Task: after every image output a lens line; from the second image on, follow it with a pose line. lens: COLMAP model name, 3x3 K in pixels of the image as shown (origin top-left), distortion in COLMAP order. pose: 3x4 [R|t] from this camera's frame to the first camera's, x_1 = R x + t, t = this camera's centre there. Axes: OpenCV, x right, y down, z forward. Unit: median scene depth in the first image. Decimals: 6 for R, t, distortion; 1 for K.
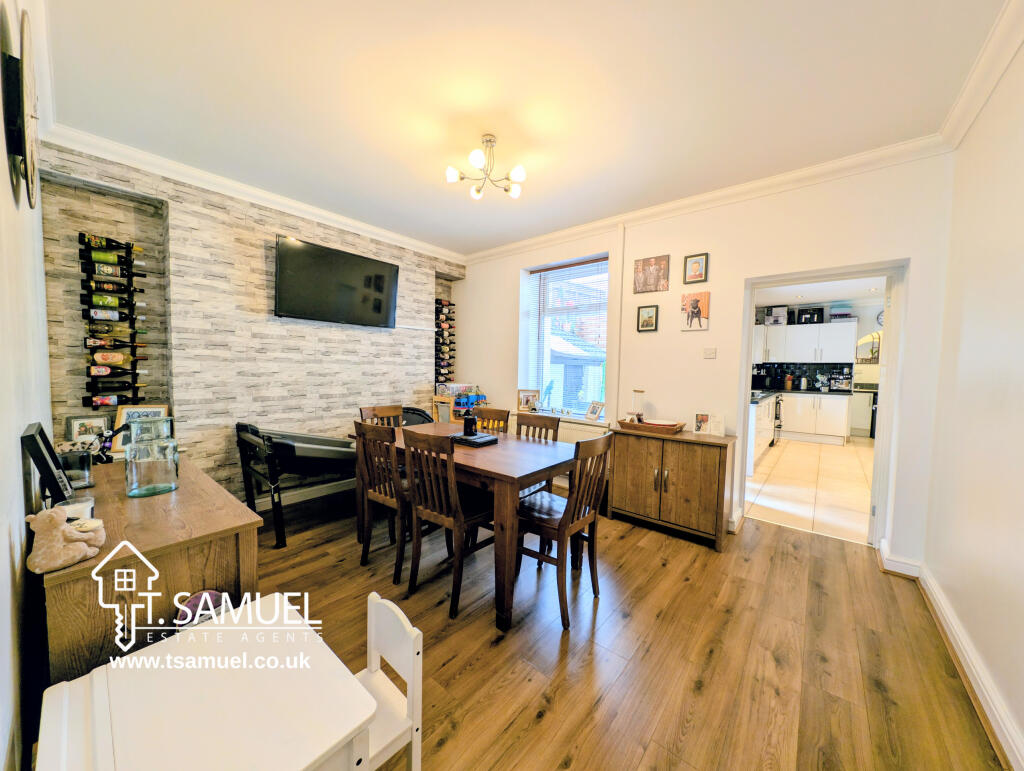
lens RADIAL K [[369.2, 0, 512.8], [0, 369.2, 385.2], [0, 0, 1]] dist [0.001689, -0.005079]
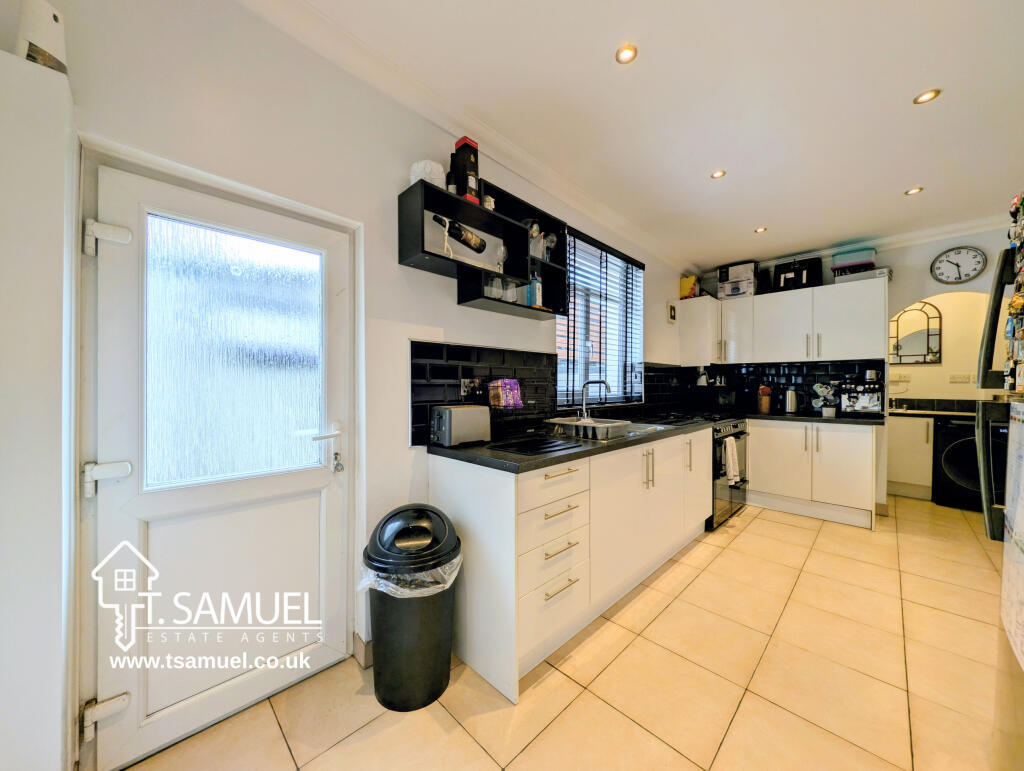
lens RADIAL K [[369.2, 0, 512.8], [0, 369.2, 385.2], [0, 0, 1]] dist [0.001689, -0.005079]
pose [[0.996176, -0.015139, -0.086044, 0.443742], [0.011525, 0.999036, -0.042348, -0.009727], [0.086602, 0.041194, 0.995391, 0.440524]]
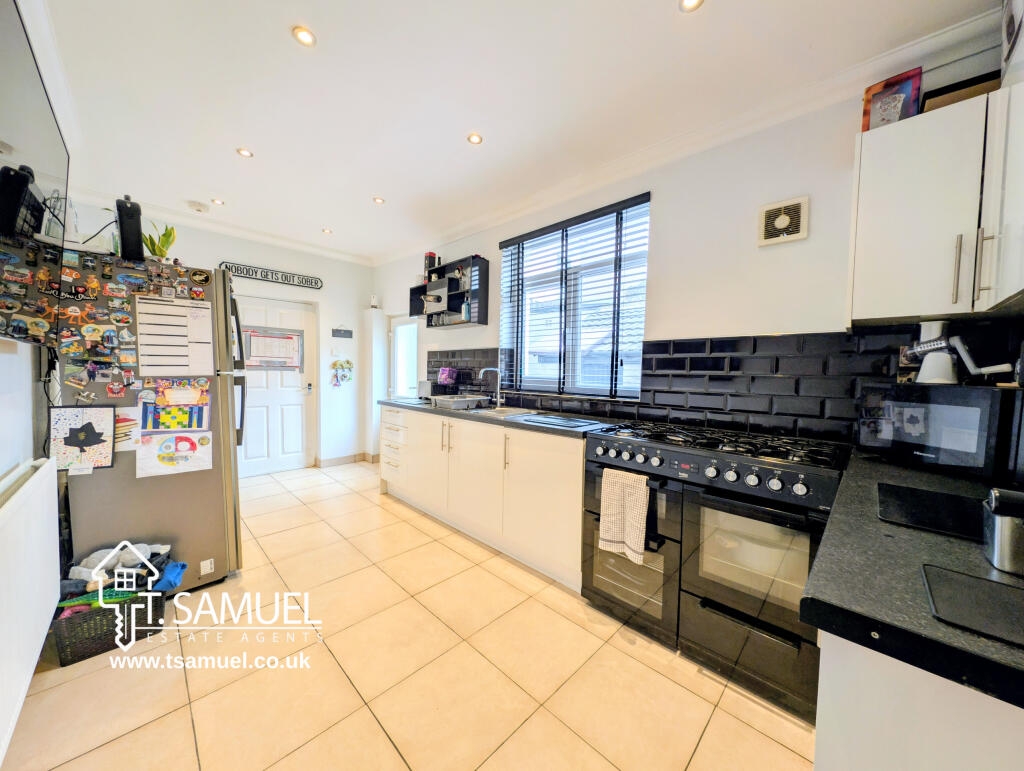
lens RADIAL K [[369.2, 0, 512.8], [0, 369.2, 385.2], [0, 0, 1]] dist [0.001689, -0.005079]
pose [[-0.076082, 0.003171, -0.997097, 0.937826], [-0.079218, 0.996815, 0.009214, -0.012275], [0.993950, 0.079689, -0.075589, 0.874976]]
